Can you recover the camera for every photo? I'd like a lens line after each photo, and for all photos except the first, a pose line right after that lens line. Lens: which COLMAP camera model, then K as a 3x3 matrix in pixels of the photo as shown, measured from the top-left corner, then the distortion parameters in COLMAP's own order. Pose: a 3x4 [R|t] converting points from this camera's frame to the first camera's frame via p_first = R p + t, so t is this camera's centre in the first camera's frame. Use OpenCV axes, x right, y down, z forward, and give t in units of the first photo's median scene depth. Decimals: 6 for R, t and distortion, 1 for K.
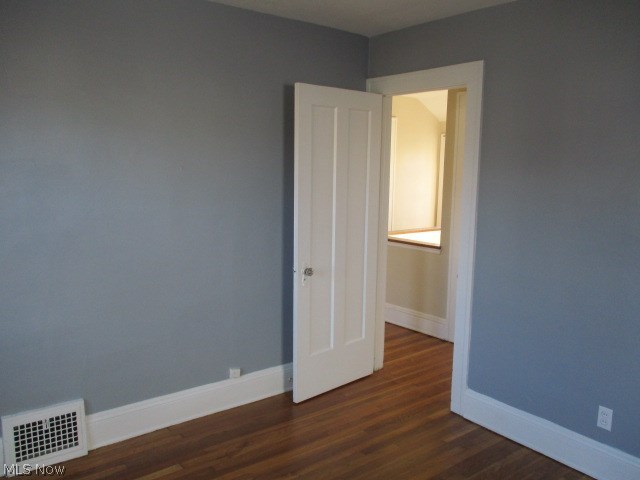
lens RADIAL K [[532.7, 0, 320.0], [0, 532.7, 240.0], [0, 0, 1]] dist [-0.007627, -0.003822]
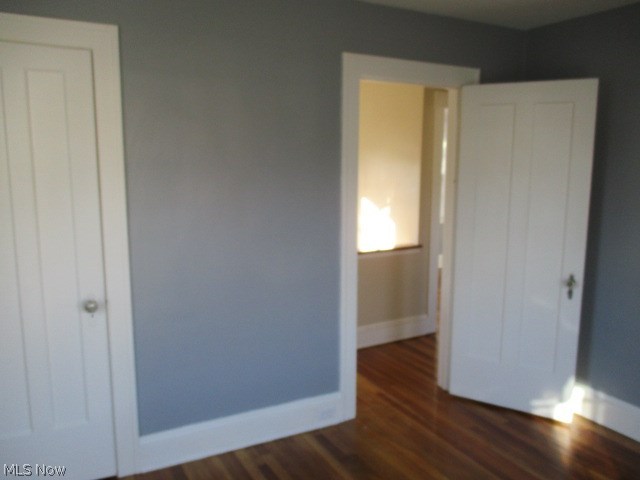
lens RADIAL K [[532.7, 0, 320.0], [0, 532.7, 240.0], [0, 0, 1]] dist [-0.007627, -0.003822]
pose [[0.148156, -0.161075, 0.975758, -0.741865], [0.137560, 0.980412, 0.140957, -0.157021], [-0.979350, 0.113342, 0.167412, 0.976938]]
